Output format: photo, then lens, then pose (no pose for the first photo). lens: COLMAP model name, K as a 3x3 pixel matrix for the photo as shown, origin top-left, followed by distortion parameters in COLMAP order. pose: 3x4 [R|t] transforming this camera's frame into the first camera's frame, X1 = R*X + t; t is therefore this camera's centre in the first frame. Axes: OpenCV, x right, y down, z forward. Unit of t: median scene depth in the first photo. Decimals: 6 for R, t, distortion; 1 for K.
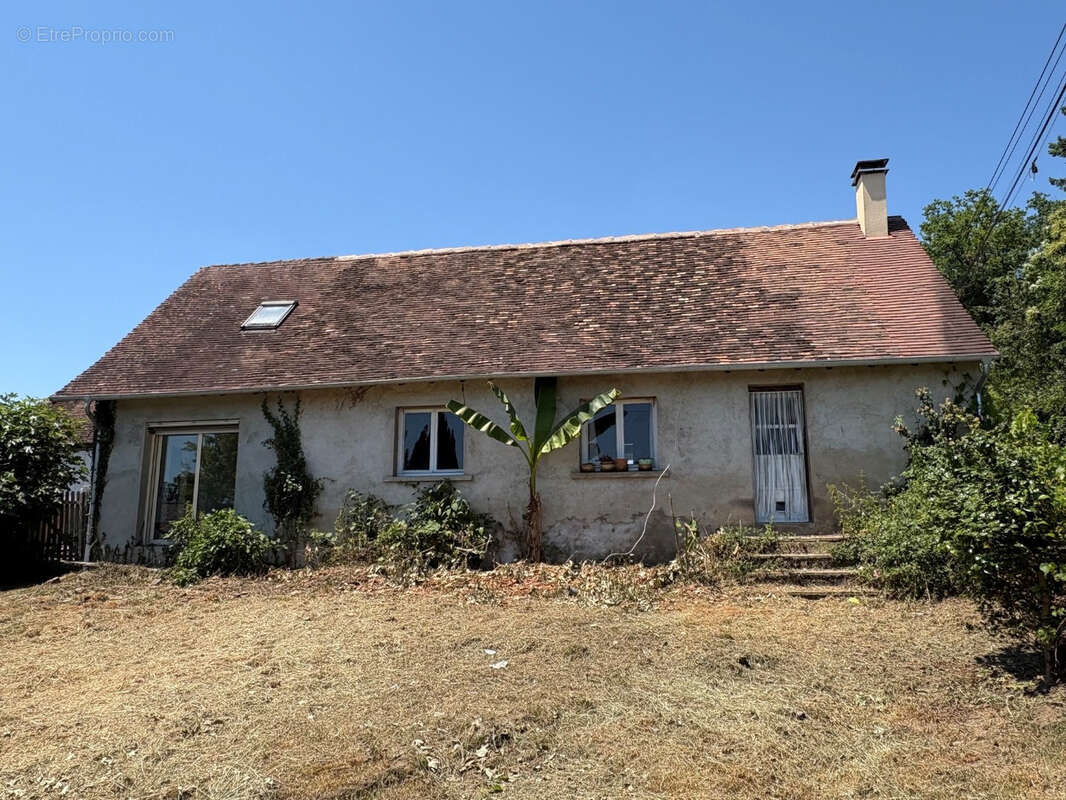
lens RADIAL K [[773.7, 0, 533.0], [0, 773.7, 400.0], [0, 0, 1]] dist [0.000682, -0.178843]
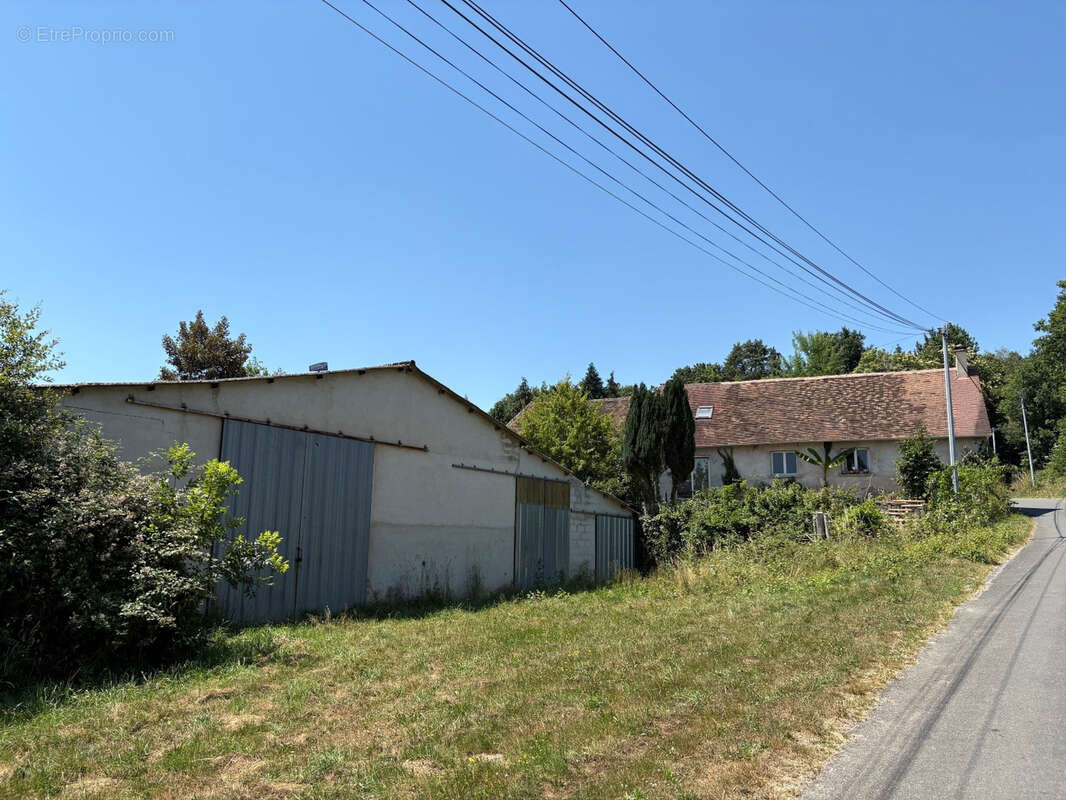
lens RADIAL K [[793.3, 0, 533.0], [0, 793.3, 400.0], [0, 0, 1]] dist [0.109426, -0.207247]
pose [[0.973772, -0.032798, -0.225148, -0.354345], [0.039097, 0.998957, 0.023577, -0.280011], [0.224140, -0.031761, 0.974039, -2.040612]]
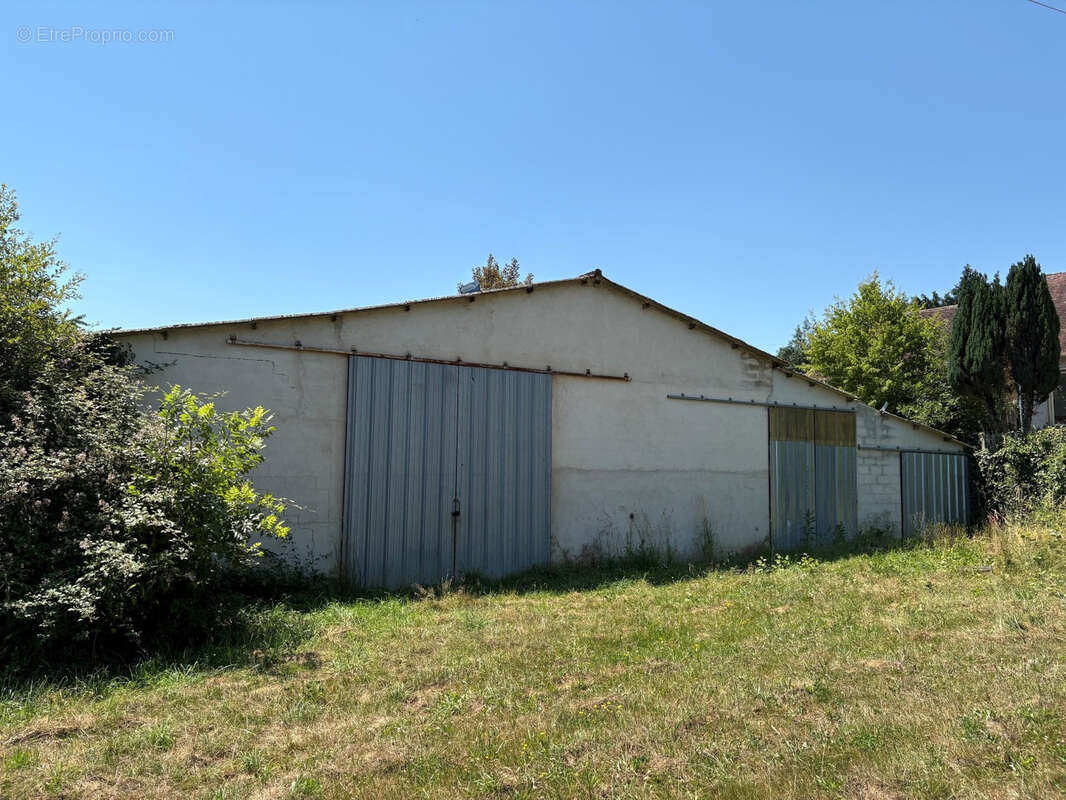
lens RADIAL K [[793.3, 0, 533.0], [0, 793.3, 400.0], [0, 0, 1]] dist [0.109426, -0.207247]
pose [[0.781130, -0.055906, -0.621861, -0.201821], [0.125927, 0.989622, 0.069211, -0.207229], [0.611538, -0.132372, 0.780063, -1.512062]]
